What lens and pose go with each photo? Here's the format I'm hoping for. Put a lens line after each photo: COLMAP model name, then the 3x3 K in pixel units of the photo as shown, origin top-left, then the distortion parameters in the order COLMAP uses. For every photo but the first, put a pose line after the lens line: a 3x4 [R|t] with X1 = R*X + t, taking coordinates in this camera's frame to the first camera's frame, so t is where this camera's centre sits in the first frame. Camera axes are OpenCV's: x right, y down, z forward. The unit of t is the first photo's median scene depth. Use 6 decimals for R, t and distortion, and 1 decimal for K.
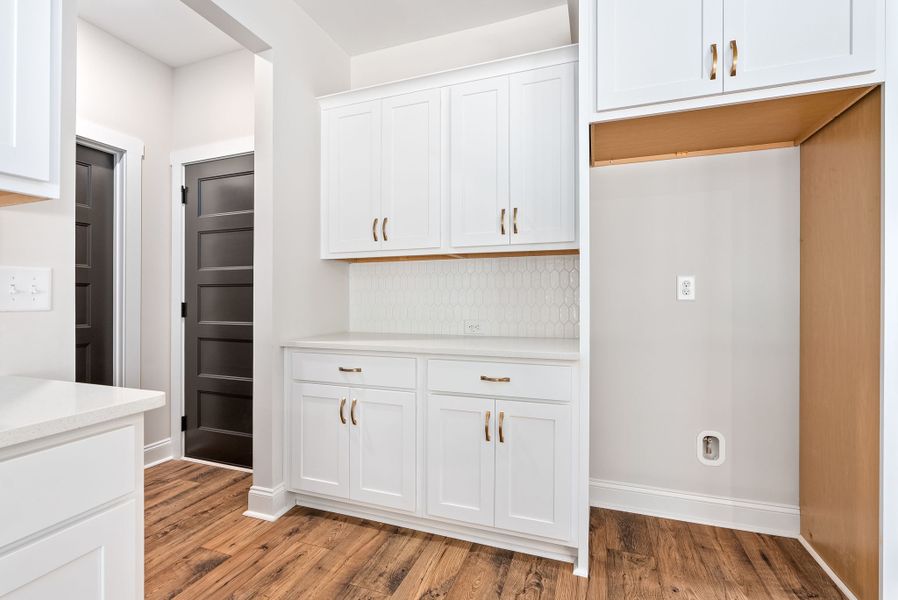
lens RADIAL K [[410.4, 0, 449.0], [0, 410.4, 300.0], [0, 0, 1]] dist [-0.001886, -0.000438]
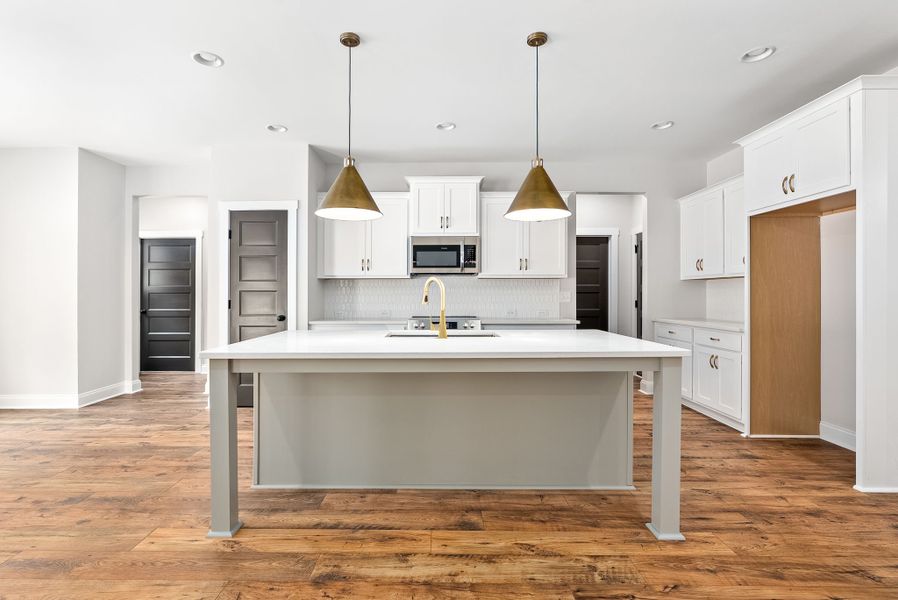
lens RADIAL K [[410.4, 0, 449.0], [0, 410.4, 300.0], [0, 0, 1]] dist [-0.001886, -0.000438]
pose [[0.357222, 0.014393, -0.933909, 1.223560], [-0.005838, 0.999896, 0.013177, -0.023980], [0.934001, 0.000746, 0.357269, -0.803801]]
